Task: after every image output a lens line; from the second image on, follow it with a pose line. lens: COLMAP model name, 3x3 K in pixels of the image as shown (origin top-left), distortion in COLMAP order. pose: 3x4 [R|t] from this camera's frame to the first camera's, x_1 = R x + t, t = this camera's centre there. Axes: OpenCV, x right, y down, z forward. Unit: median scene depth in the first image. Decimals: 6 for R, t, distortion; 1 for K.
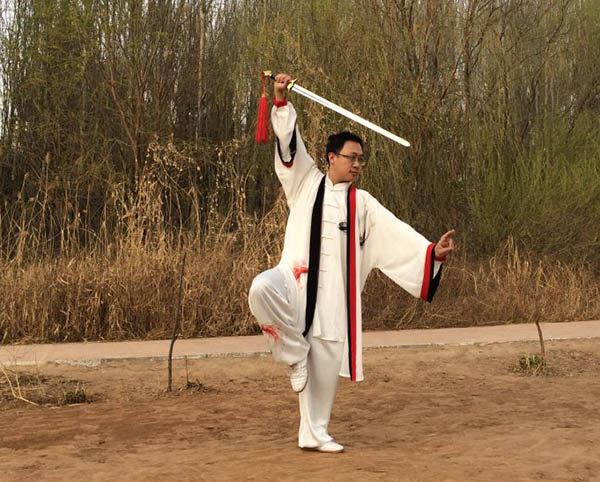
lens RADIAL K [[798.9, 0, 312.9], [0, 798.9, 193.2], [0, 0, 1]] dist [0.041630, -0.025606]
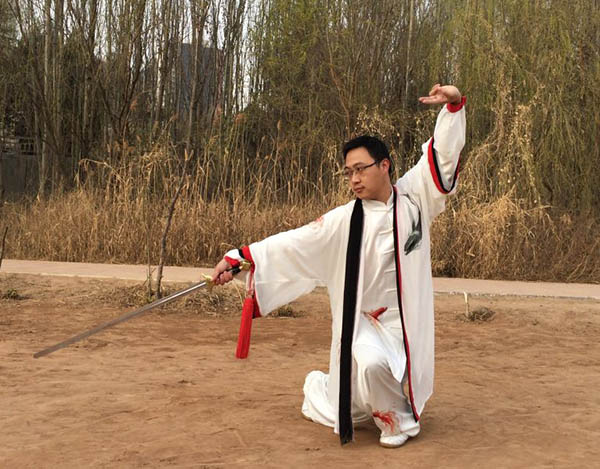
lens RADIAL K [[713.3, 0, 299.2], [0, 713.3, 176.1], [0, 0, 1]] dist [0.019522, -0.007824]
pose [[0.952865, 0.035465, -0.301314, 0.041698], [-0.023069, 0.998739, 0.044600, -0.014396], [0.302516, -0.035547, 0.952481, -0.064713]]
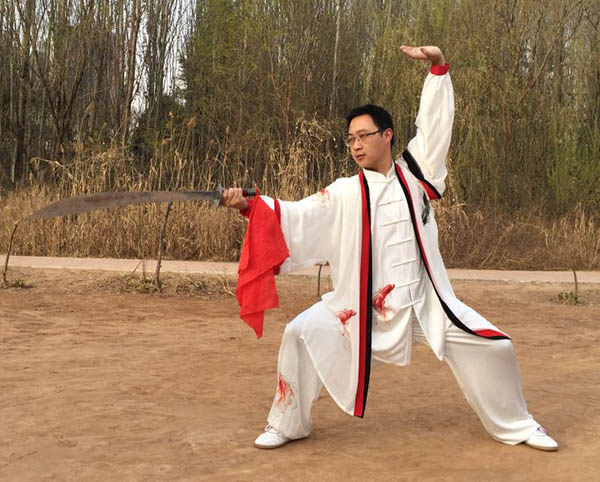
lens RADIAL K [[733.7, 0, 301.4], [0, 733.7, 195.8], [0, 0, 1]] dist [-0.000499, -0.068484]
pose [[0.984877, 0.048367, -0.166368, 0.010349], [-0.035656, 0.996271, 0.078564, -0.033719], [0.169547, -0.071444, 0.982929, -0.223677]]
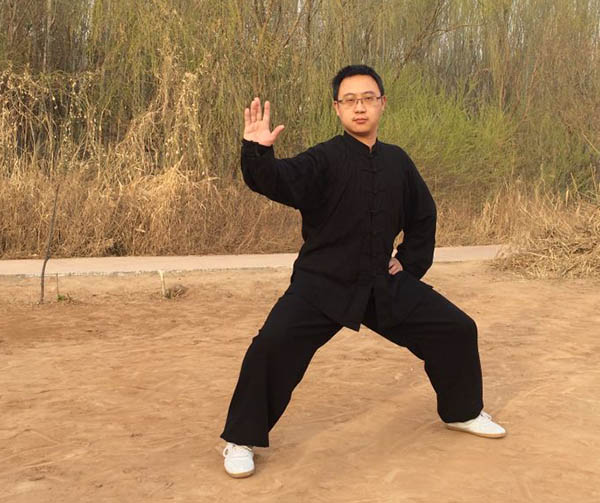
lens RADIAL K [[794.9, 0, 300.6], [0, 794.9, 178.3], [0, 0, 1]] dist [0.033052, 0.002101]
pose [[0.981100, 0.037664, 0.189803, -0.021187], [-0.051757, 0.996214, 0.069851, -0.017863], [-0.186453, -0.078354, 0.979334, -0.100400]]
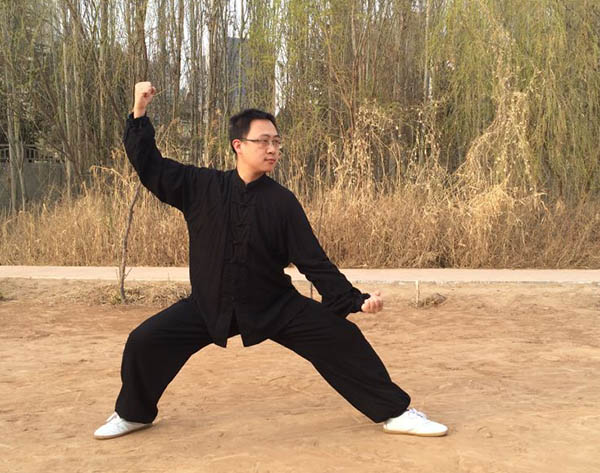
lens RADIAL K [[745.1, 0, 323.3], [0, 745.1, 236.1], [0, 0, 1]] dist [0.009087, 0.002488]
pose [[0.934310, 0.025140, -0.355573, 0.162350], [0.022900, 0.991216, 0.130252, -0.019504], [0.355724, -0.129839, 0.925528, -0.087538]]
